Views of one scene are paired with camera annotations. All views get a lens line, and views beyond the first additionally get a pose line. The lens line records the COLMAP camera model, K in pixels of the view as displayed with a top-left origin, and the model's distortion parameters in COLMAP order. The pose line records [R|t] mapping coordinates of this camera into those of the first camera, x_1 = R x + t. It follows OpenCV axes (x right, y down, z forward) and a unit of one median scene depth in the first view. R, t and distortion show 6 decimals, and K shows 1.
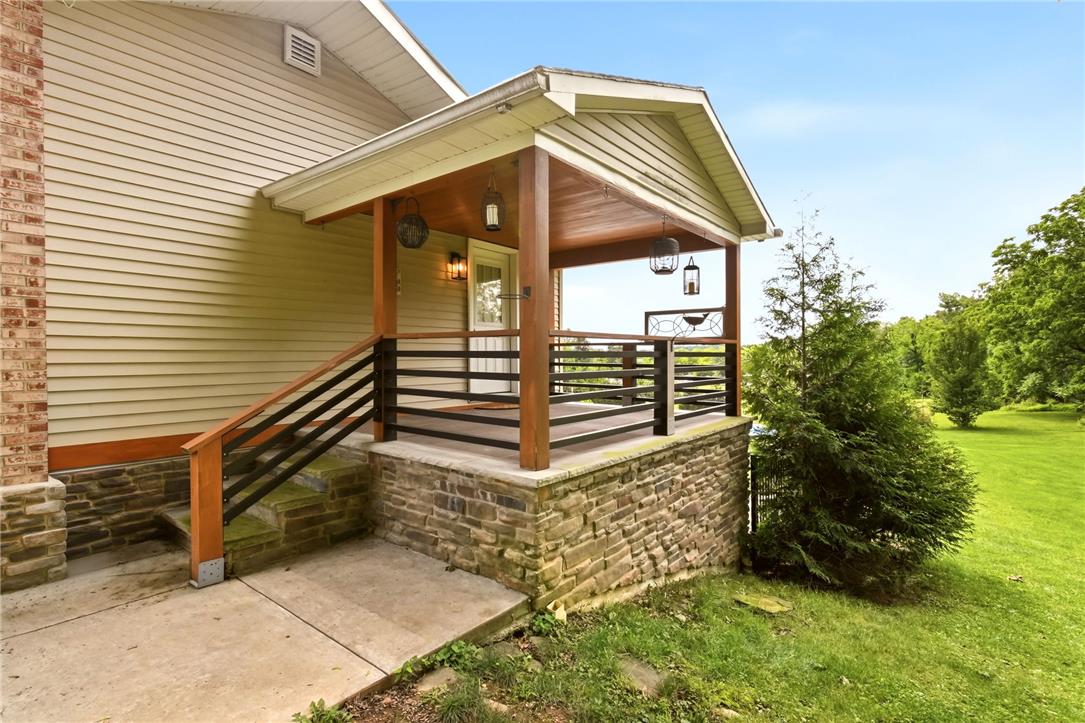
lens RADIAL K [[529.0, 0, 545.9], [0, 529.0, 359.4], [0, 0, 1]] dist [0.002420, 0.000069]
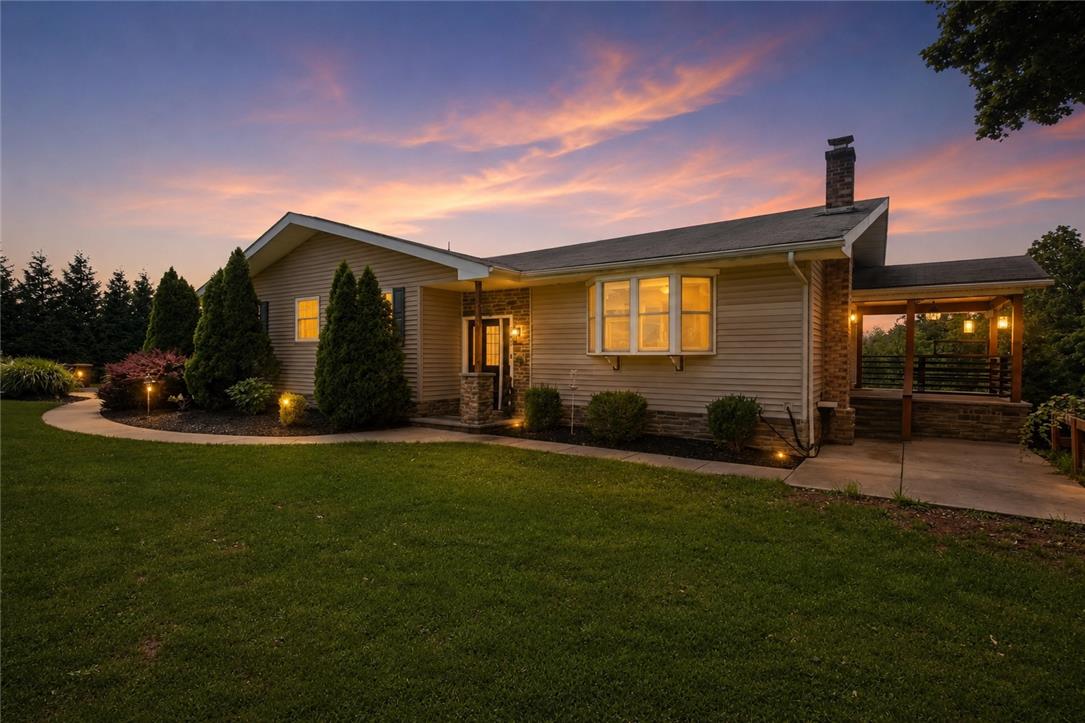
lens RADIAL K [[529.0, 0, 543.0], [0, 529.0, 363.4], [0, 0, 1]] dist [0.002420, 0.000069]
pose [[0.998661, 0.006880, 0.051277, -2.596256], [-0.006634, 0.999966, -0.004979, 0.017950], [-0.051309, 0.004632, 0.998672, -1.677226]]
